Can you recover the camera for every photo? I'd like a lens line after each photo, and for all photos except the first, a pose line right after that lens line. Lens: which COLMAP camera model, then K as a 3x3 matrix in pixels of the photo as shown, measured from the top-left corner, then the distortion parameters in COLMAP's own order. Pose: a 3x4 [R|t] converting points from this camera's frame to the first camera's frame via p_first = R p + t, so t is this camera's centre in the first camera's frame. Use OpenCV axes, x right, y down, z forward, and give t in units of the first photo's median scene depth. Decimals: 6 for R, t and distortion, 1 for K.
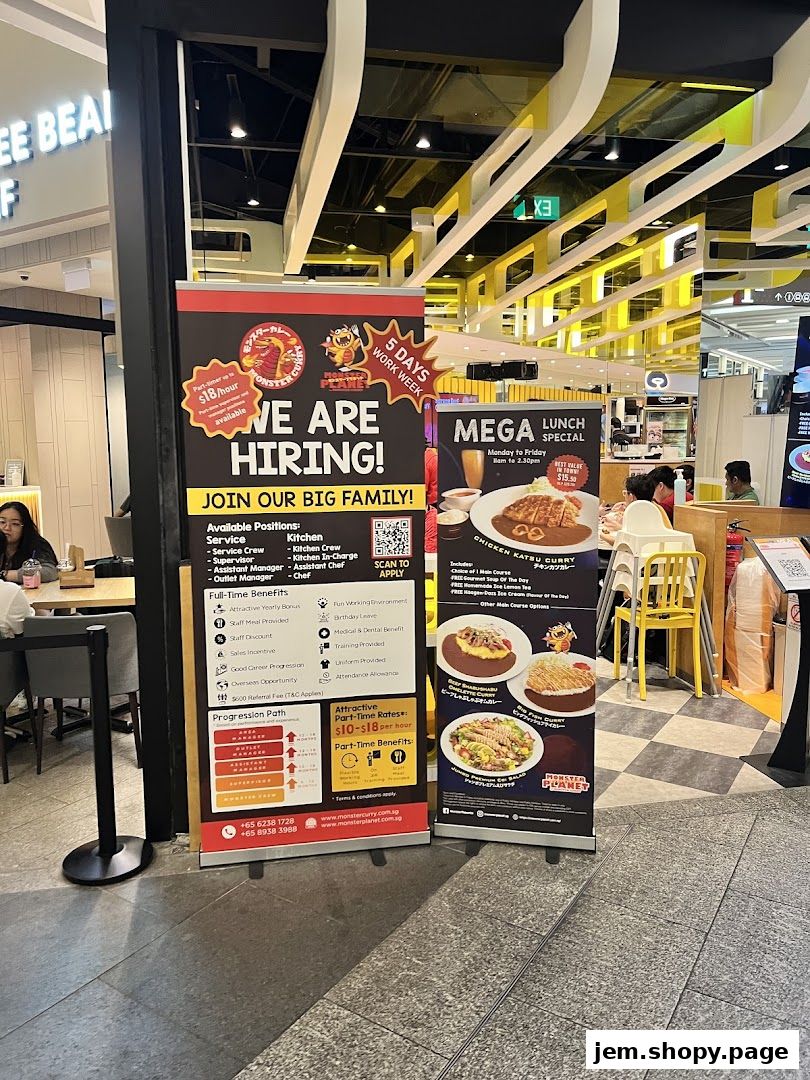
lens RADIAL K [[814.8, 0, 405.0], [0, 814.8, 540.0], [0, 0, 1]] dist [0.006373, 0.004279]
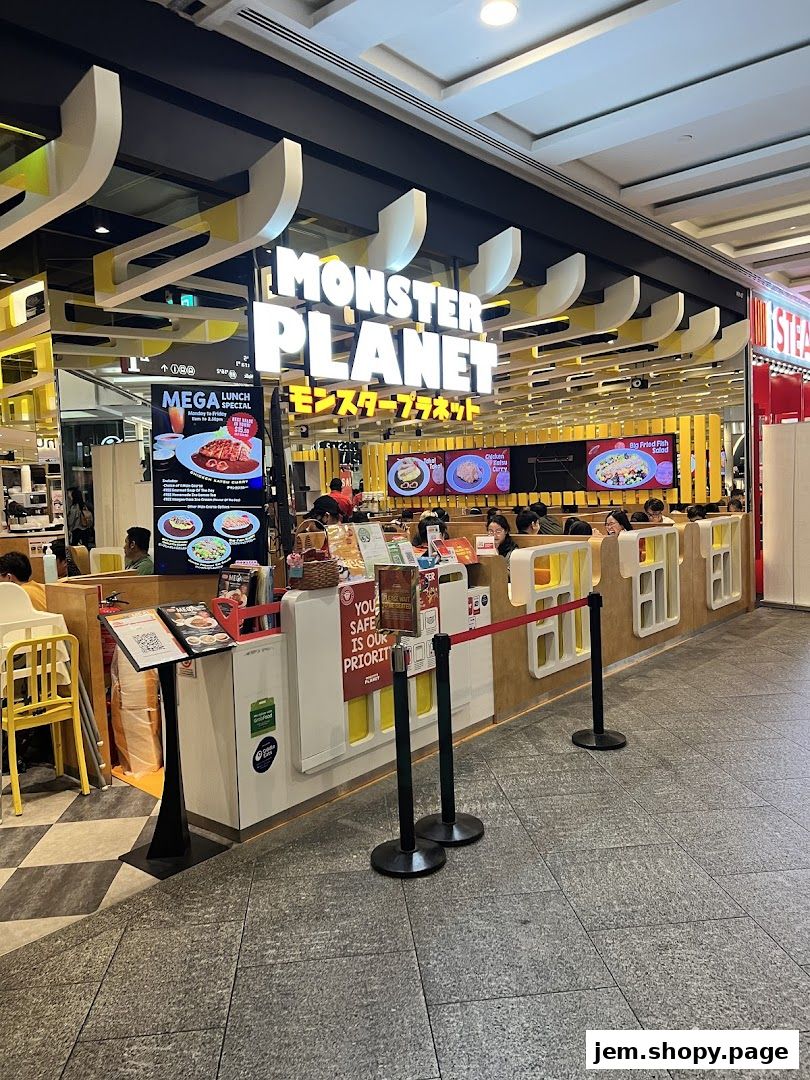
lens RADIAL K [[797.3, 0, 441.4], [0, 797.3, 538.8], [0, 0, 1]] dist [0.000996, -0.001937]
pose [[0.764520, -0.070520, 0.640730, 0.115245], [0.120955, 0.992036, -0.035139, -0.008780], [-0.633150, 0.104364, 0.766961, 0.046102]]
